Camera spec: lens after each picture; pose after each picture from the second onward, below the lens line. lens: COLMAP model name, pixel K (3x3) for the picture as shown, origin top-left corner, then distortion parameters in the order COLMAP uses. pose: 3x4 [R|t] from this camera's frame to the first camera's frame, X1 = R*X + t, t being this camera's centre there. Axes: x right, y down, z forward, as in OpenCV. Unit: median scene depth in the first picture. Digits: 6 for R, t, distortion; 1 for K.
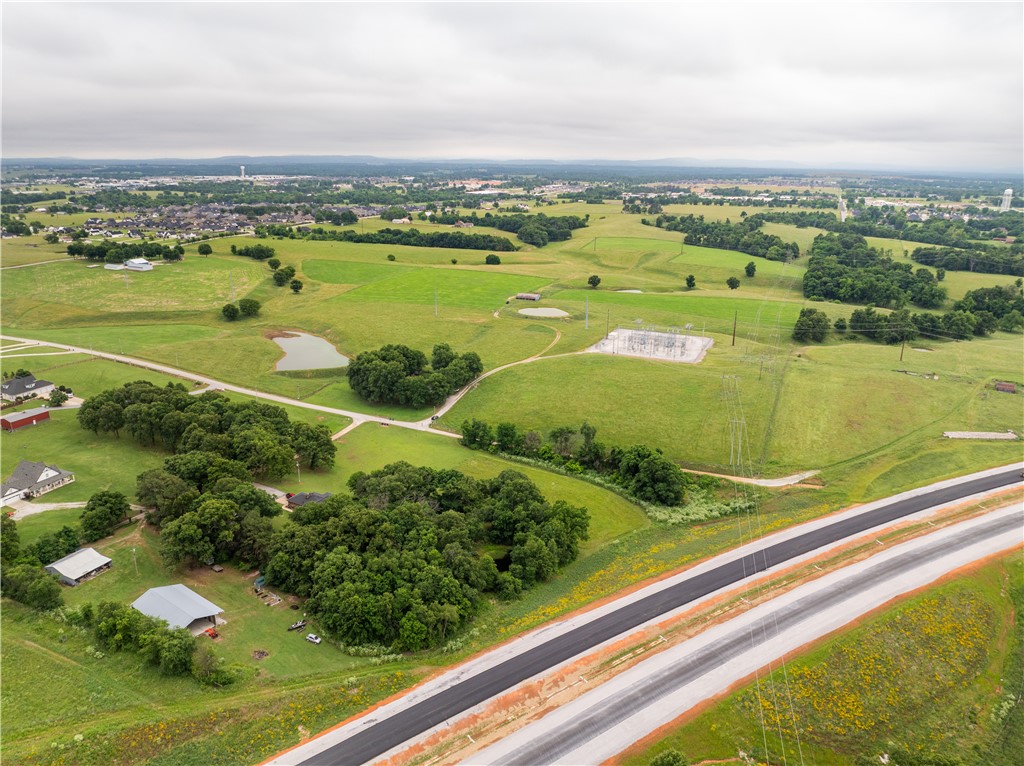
lens RADIAL K [[720.1, 0, 509.2], [0, 720.1, 387.3], [0, 0, 1]] dist [-0.043624, 0.007545]
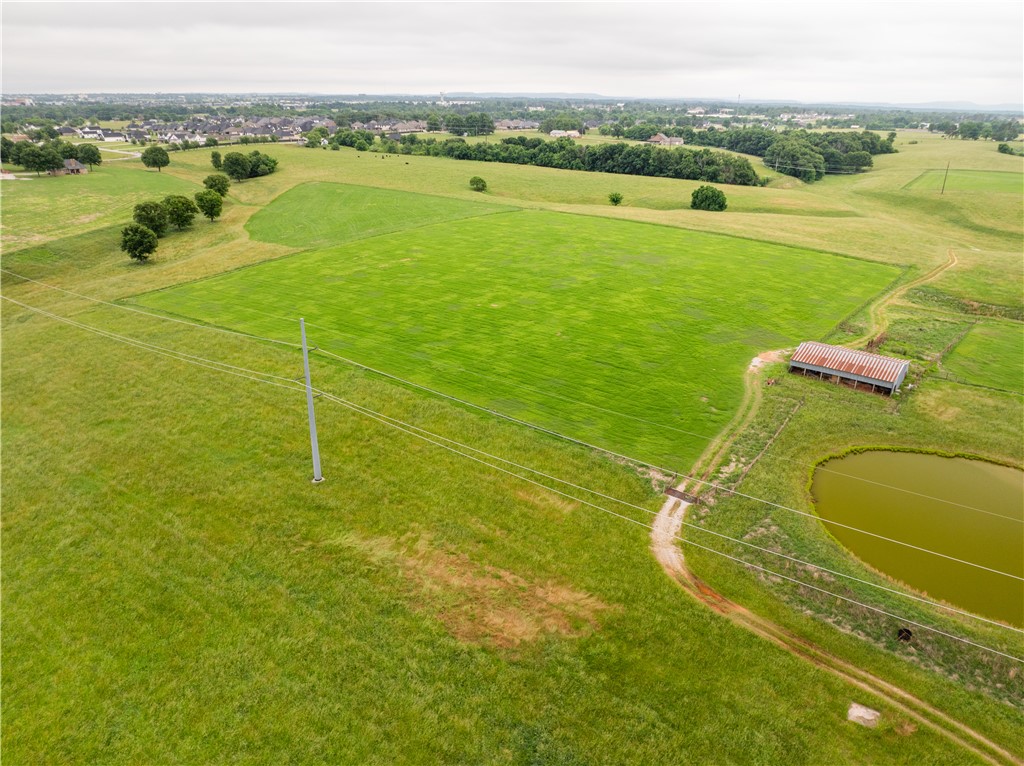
lens RADIAL K [[720.1, 0, 509.2], [0, 720.1, 387.3], [0, 0, 1]] dist [-0.043624, 0.007545]
pose [[0.956004, 0.113415, -0.270544, -0.007580], [-0.093356, 0.991917, 0.085937, -0.083880], [0.278104, -0.056900, 0.958864, 0.502860]]
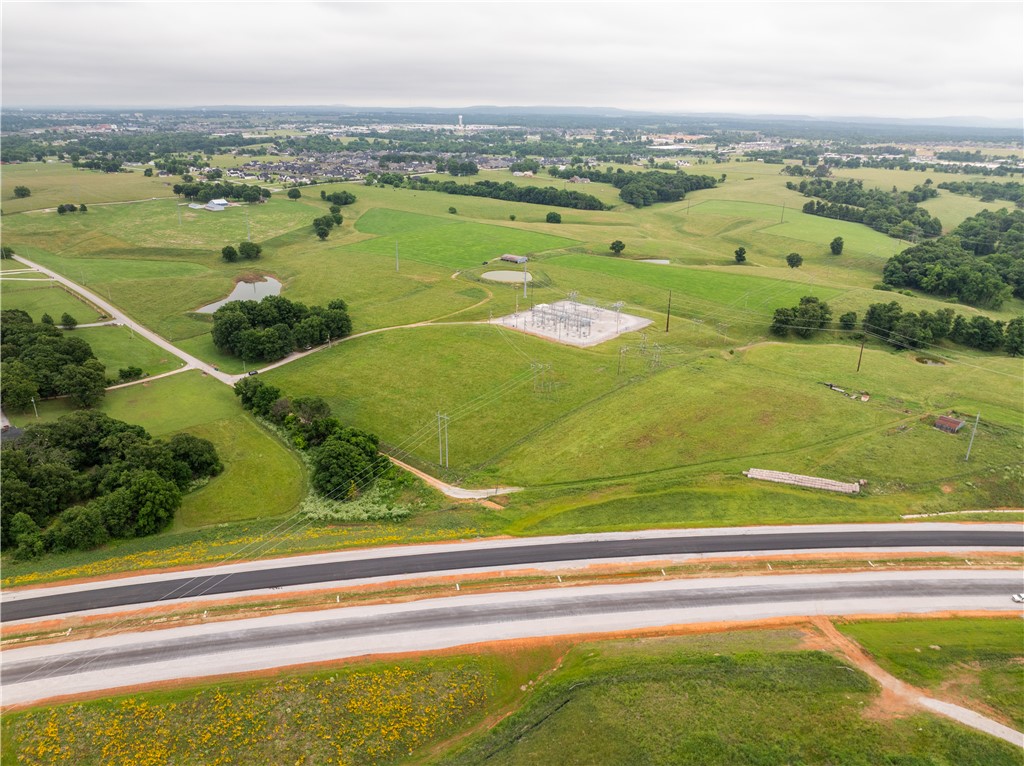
lens RADIAL K [[720.1, 0, 509.2], [0, 720.1, 387.3], [0, 0, 1]] dist [-0.043624, 0.007545]
pose [[0.946483, 0.123111, -0.298353, 0.208631], [-0.105067, 0.991569, 0.075847, -0.019600], [0.305175, -0.040441, 0.951437, 0.066072]]
